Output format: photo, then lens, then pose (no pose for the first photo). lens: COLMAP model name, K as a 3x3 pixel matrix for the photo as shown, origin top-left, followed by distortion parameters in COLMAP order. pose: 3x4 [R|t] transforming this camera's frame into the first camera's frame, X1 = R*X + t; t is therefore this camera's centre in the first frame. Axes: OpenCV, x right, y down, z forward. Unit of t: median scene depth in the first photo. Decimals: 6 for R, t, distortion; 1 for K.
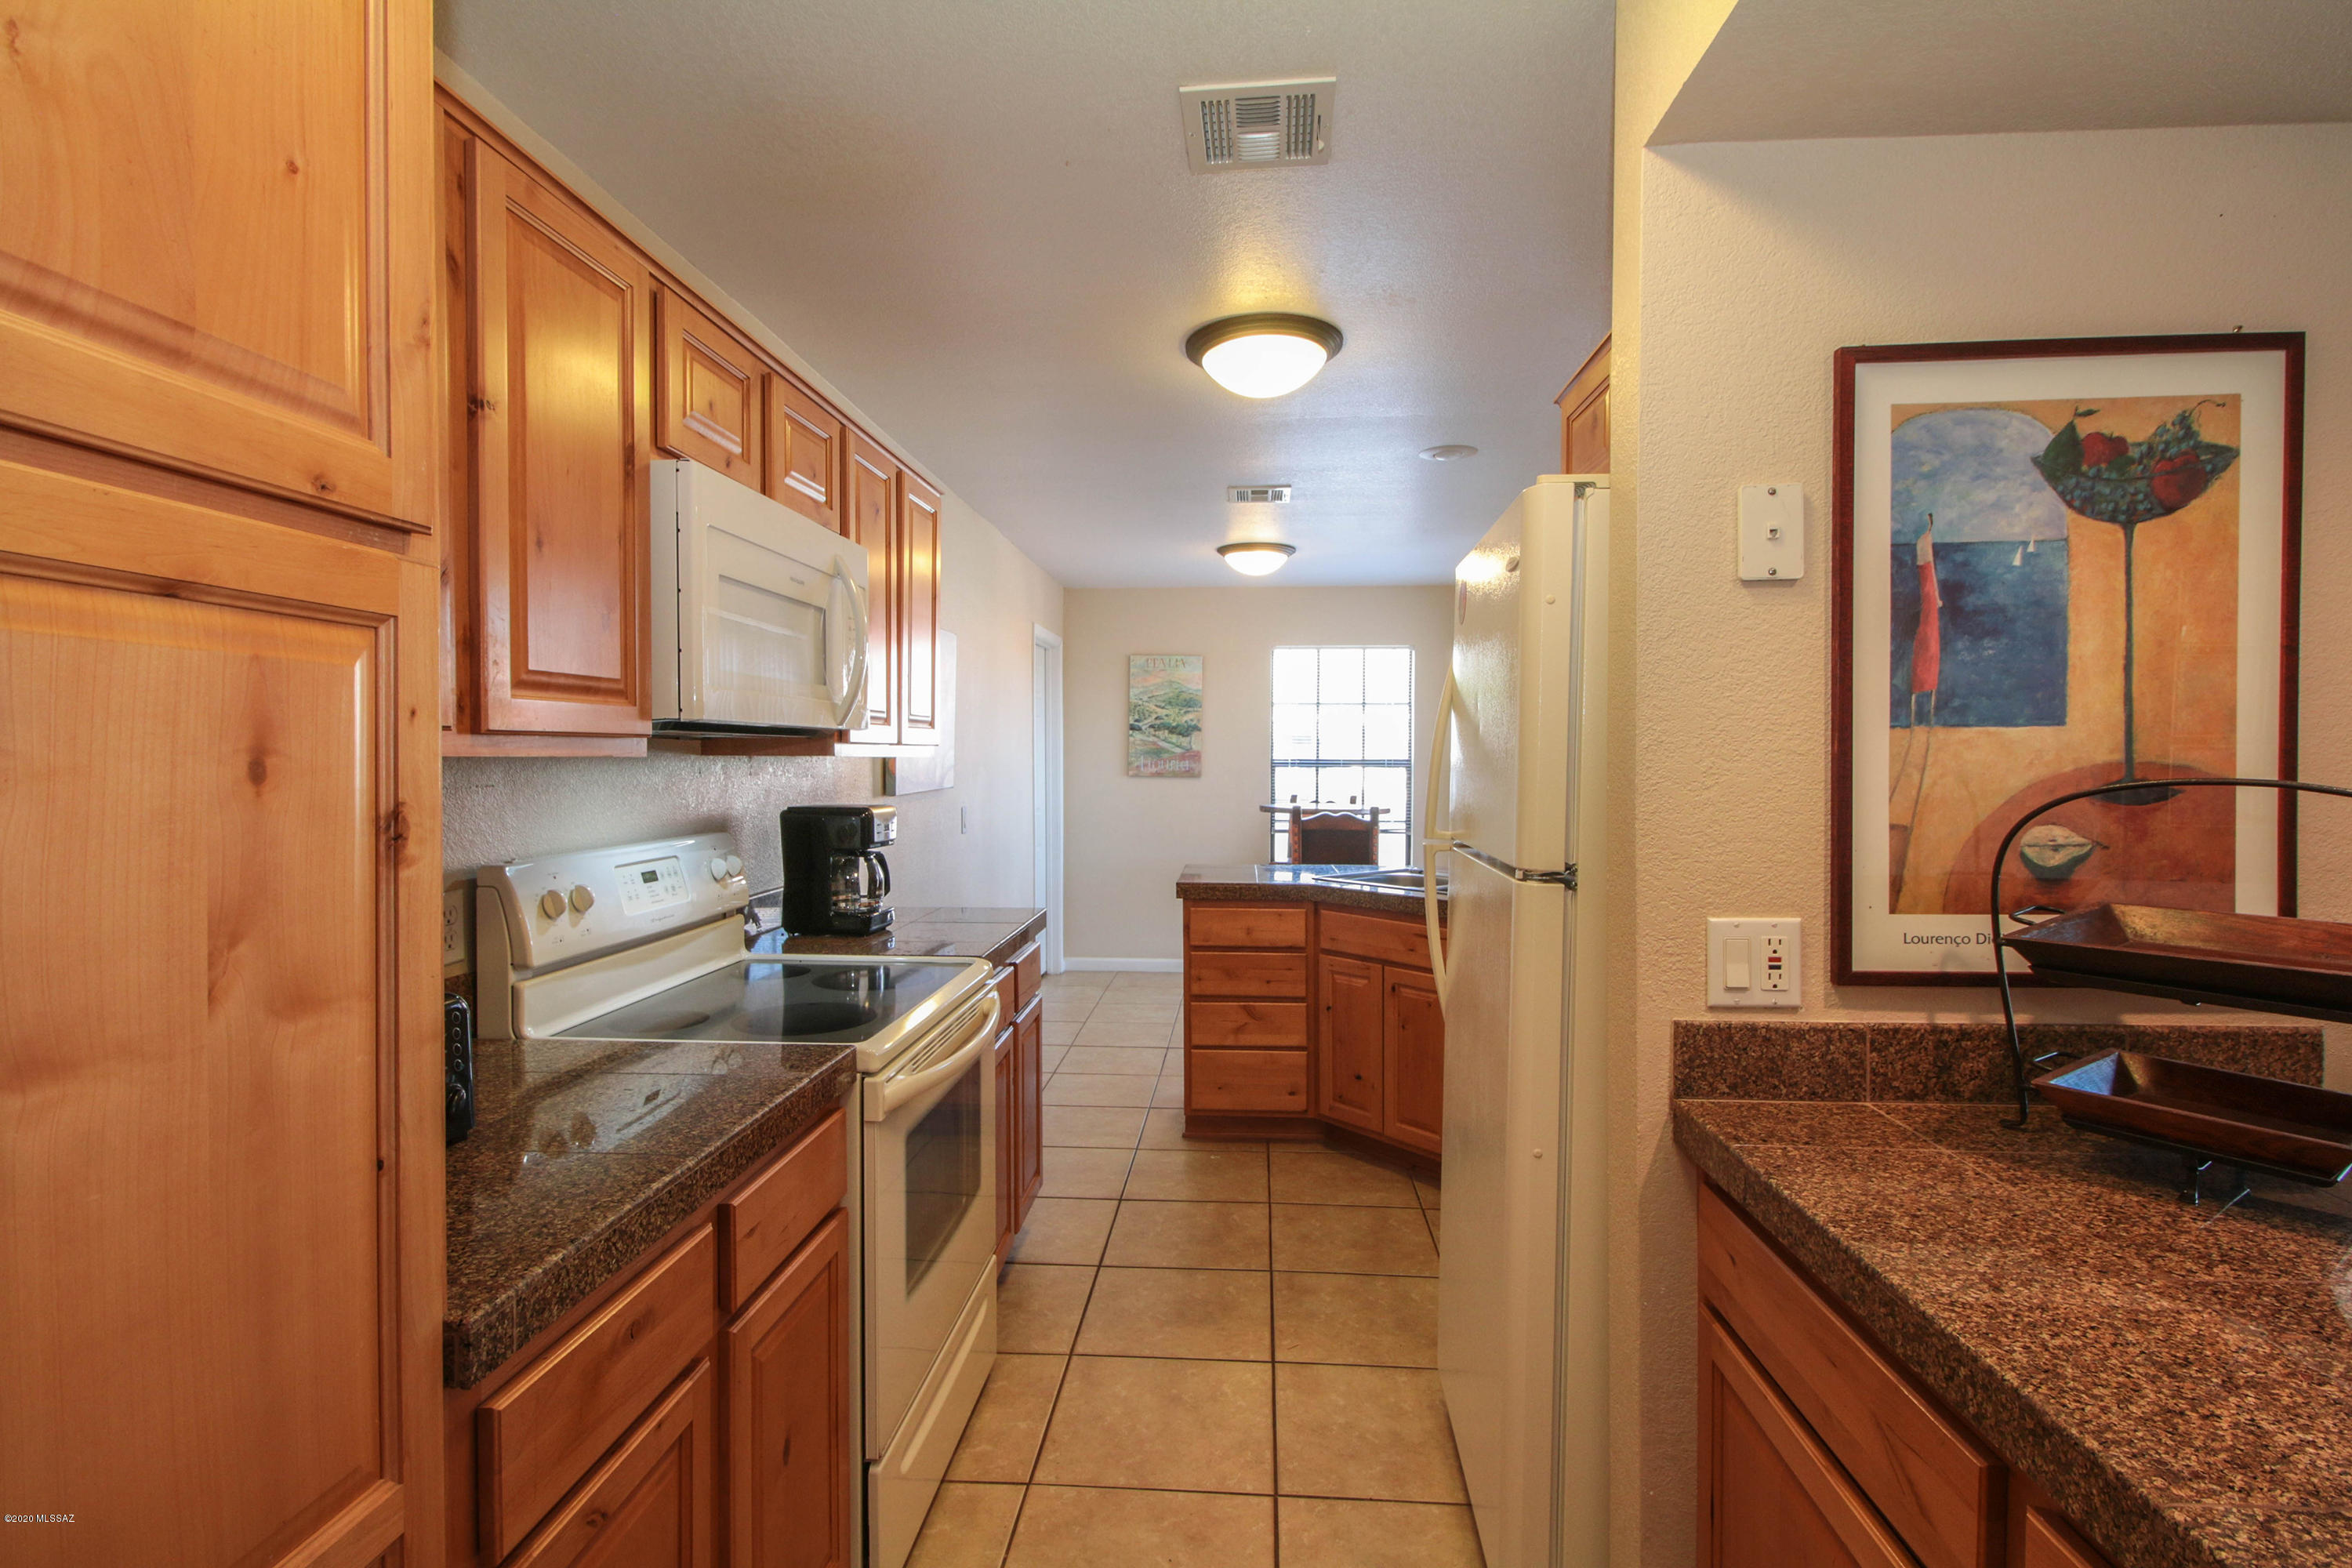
lens RADIAL K [[1233.9, 0, 1172.7], [0, 1233.9, 790.0], [0, 0, 1]] dist [0.001305, -0.000178]
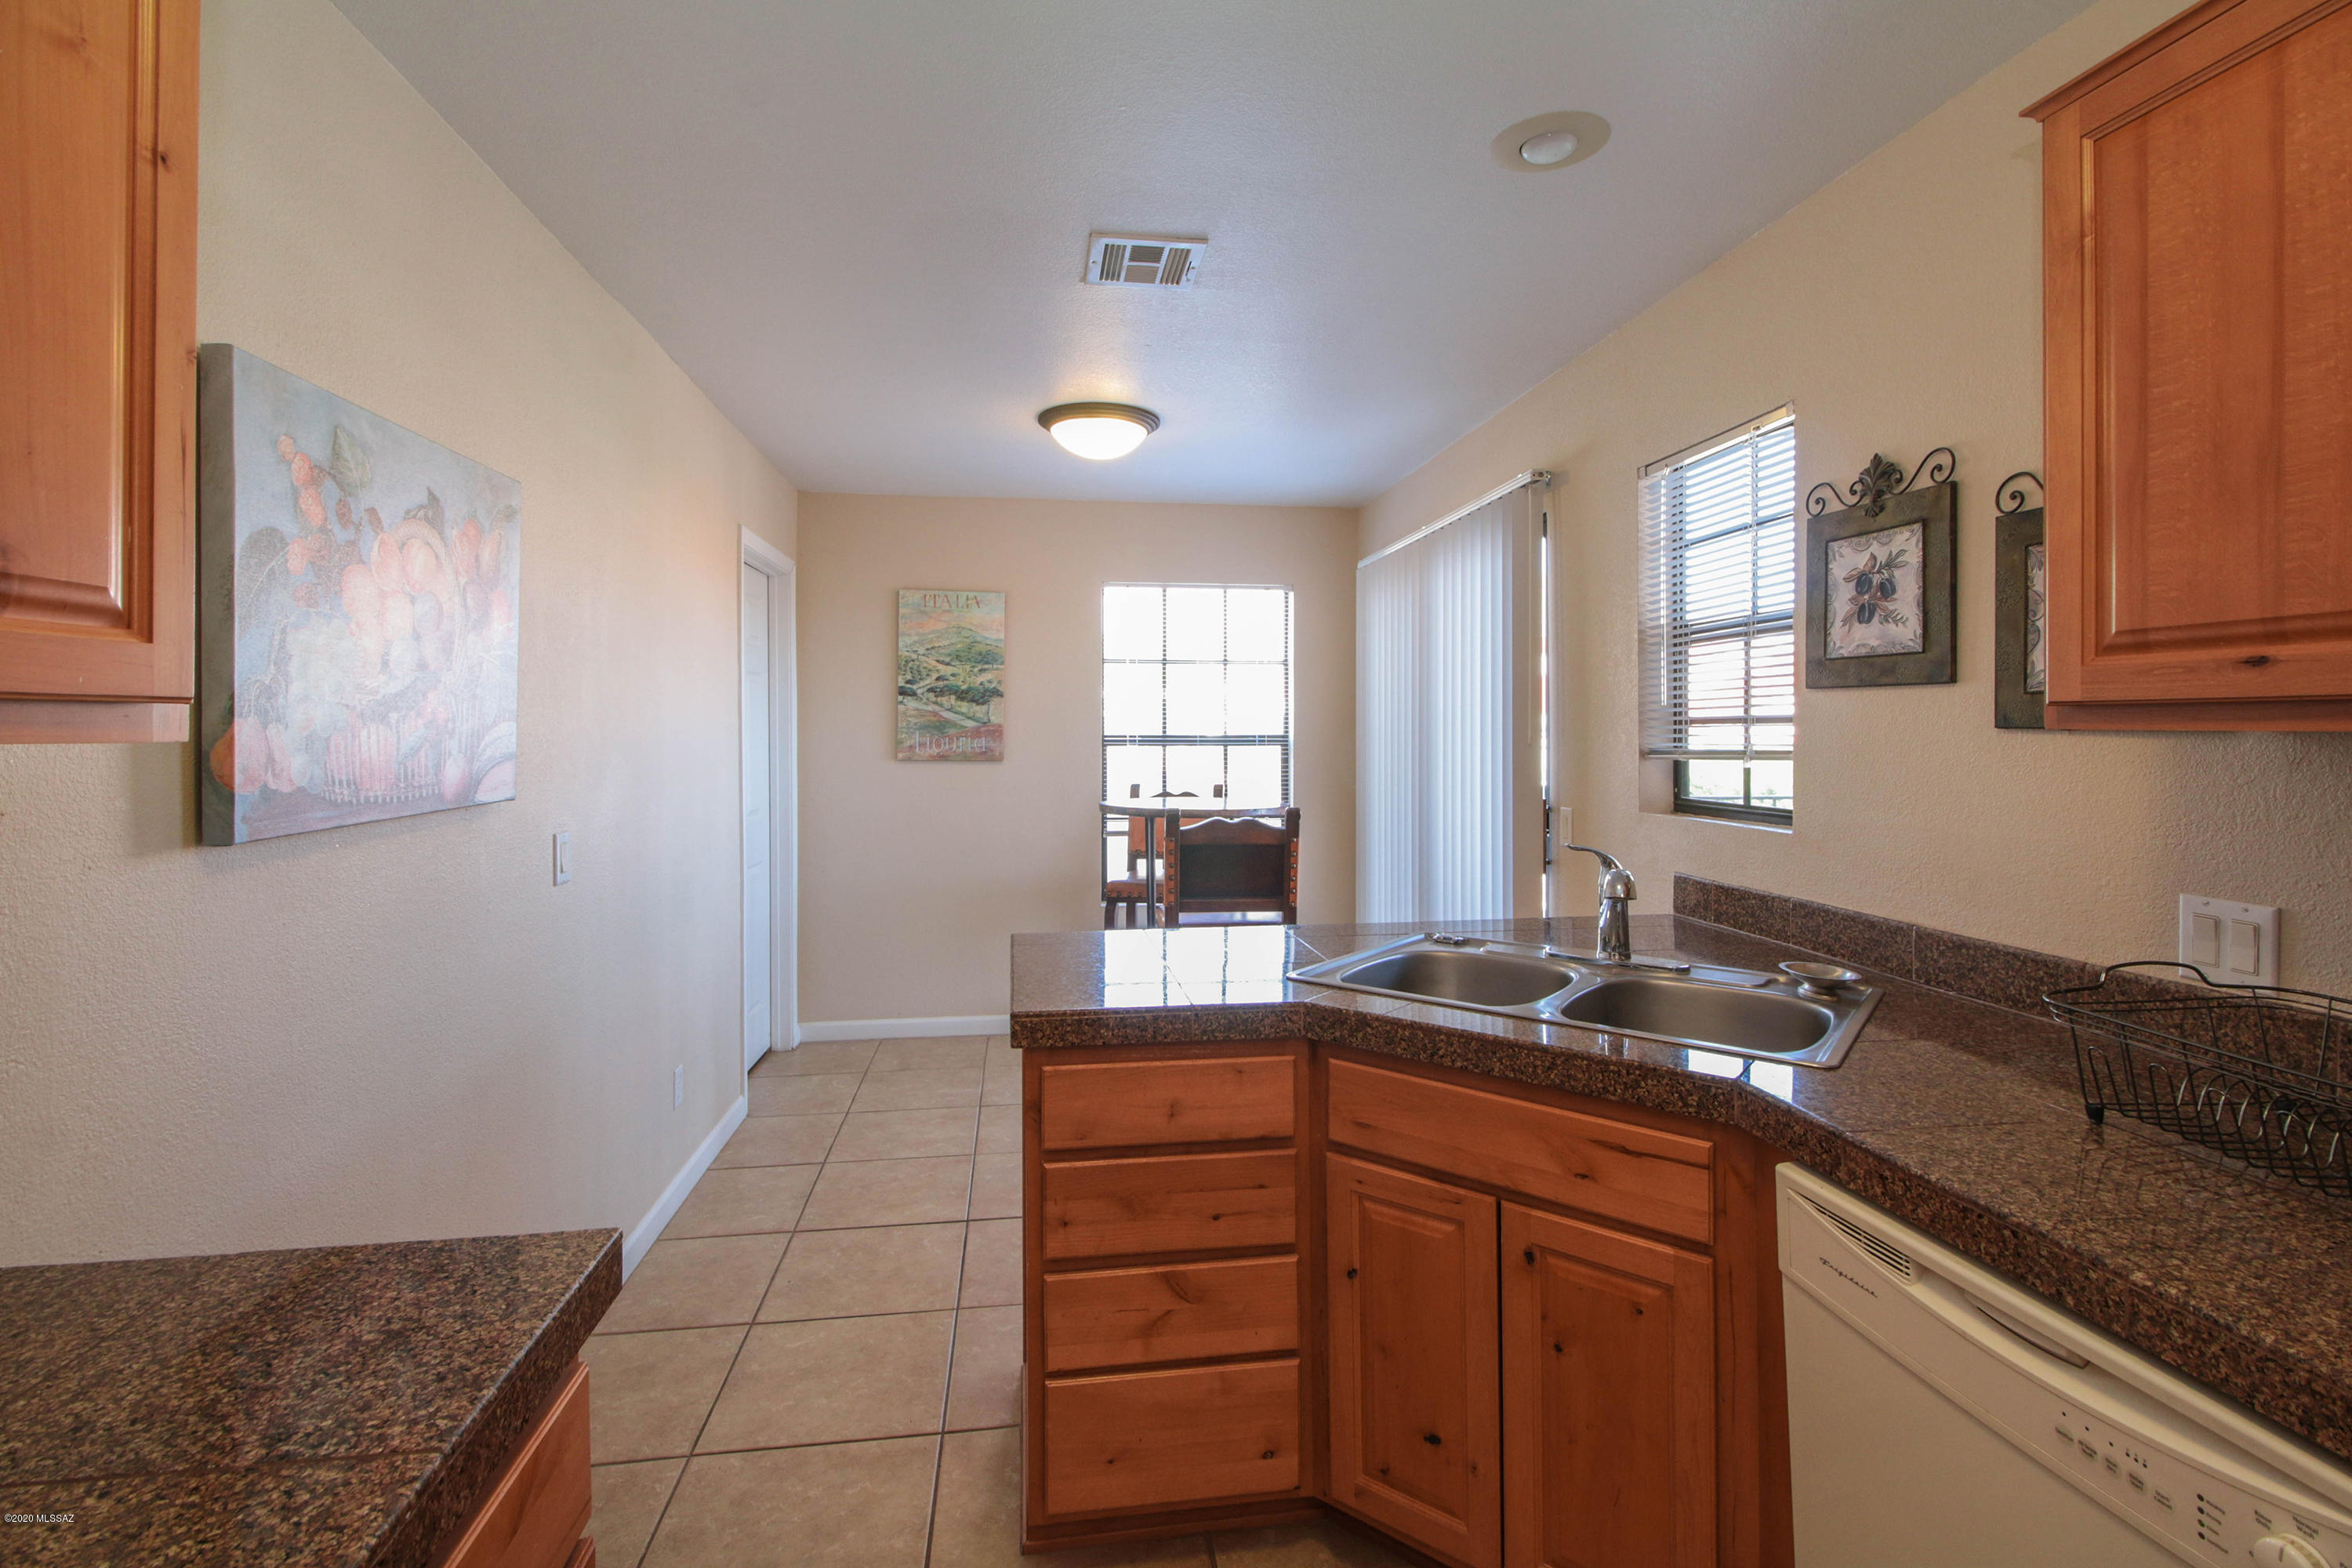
lens RADIAL K [[1075.7, 0, 1256.3], [0, 1075.7, 725.7], [0, 0, 1]] dist [0.002652, -0.000089]
pose [[0.959120, -0.003772, 0.282975, -0.013356], [0.012764, 0.999470, -0.029941, -0.010495], [-0.282712, 0.032328, 0.958660, 0.367187]]
